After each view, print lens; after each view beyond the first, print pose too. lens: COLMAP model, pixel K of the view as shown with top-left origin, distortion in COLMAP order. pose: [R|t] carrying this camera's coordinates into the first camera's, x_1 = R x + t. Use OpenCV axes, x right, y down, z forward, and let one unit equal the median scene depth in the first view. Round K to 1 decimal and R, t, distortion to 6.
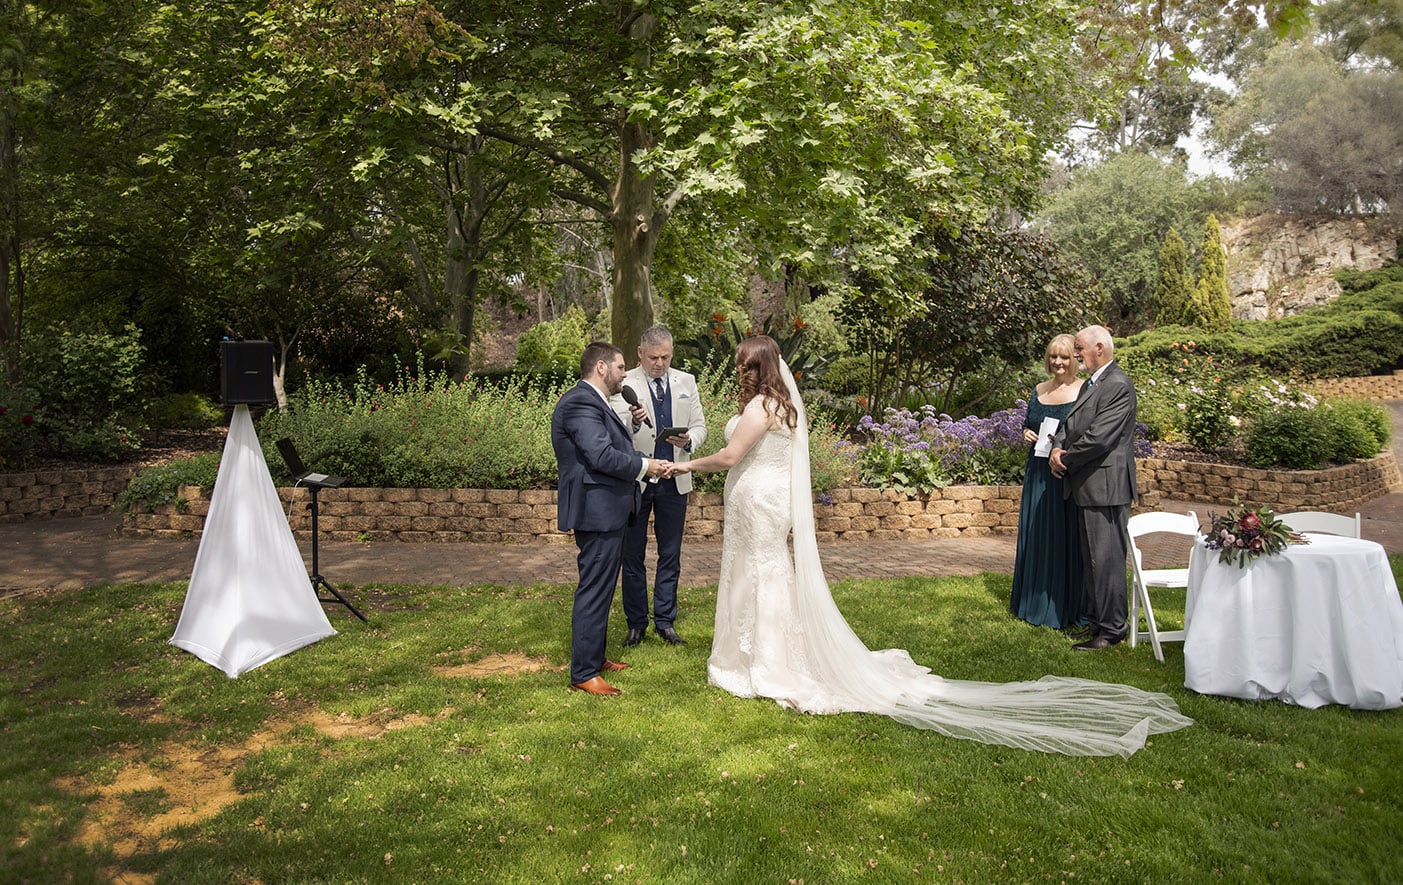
lens RADIAL K [[1016.7, 0, 701.5], [0, 1016.7, 442.5], [0, 0, 1]] dist [-0.085252, 0.079363]
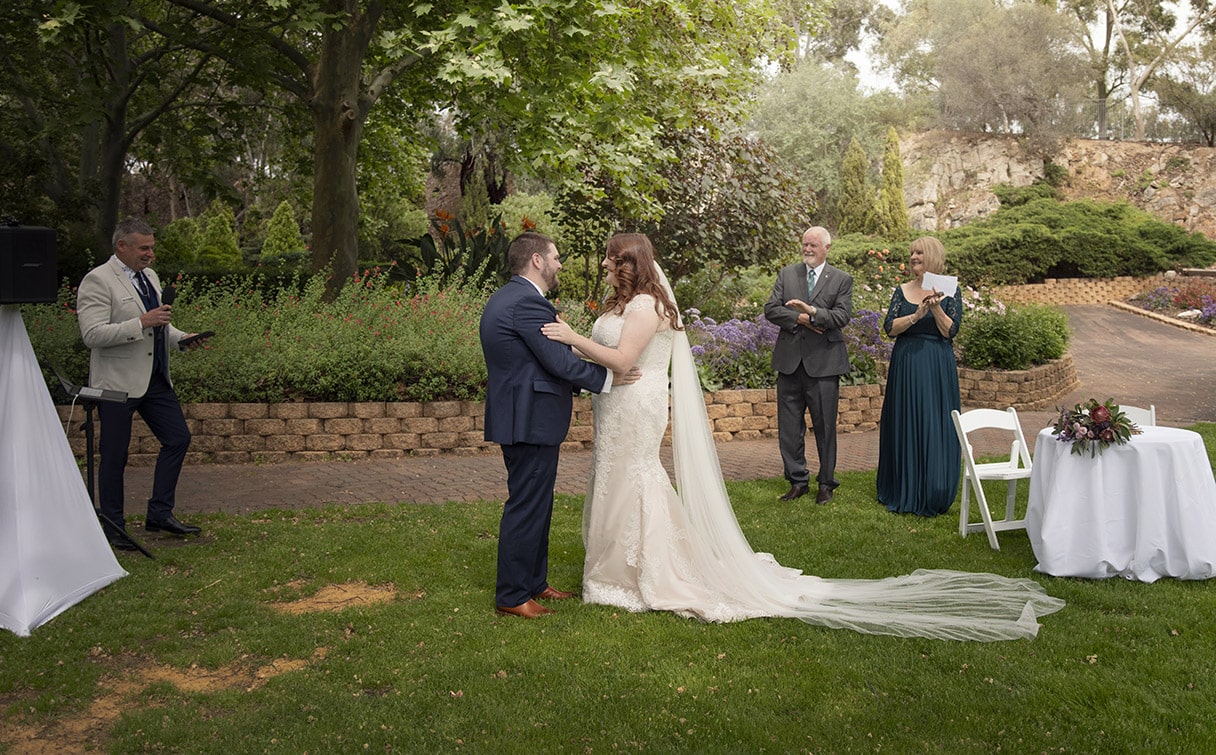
lens RADIAL K [[1060.9, 0, 608.0], [0, 1060.9, 377.5], [0, 0, 1]] dist [-0.050226, 0.006674]
pose [[0.962918, -0.015148, 0.269368, -0.132584], [0.008586, 0.999637, 0.025523, 0.002865], [-0.269657, -0.022264, 0.962699, 0.025922]]
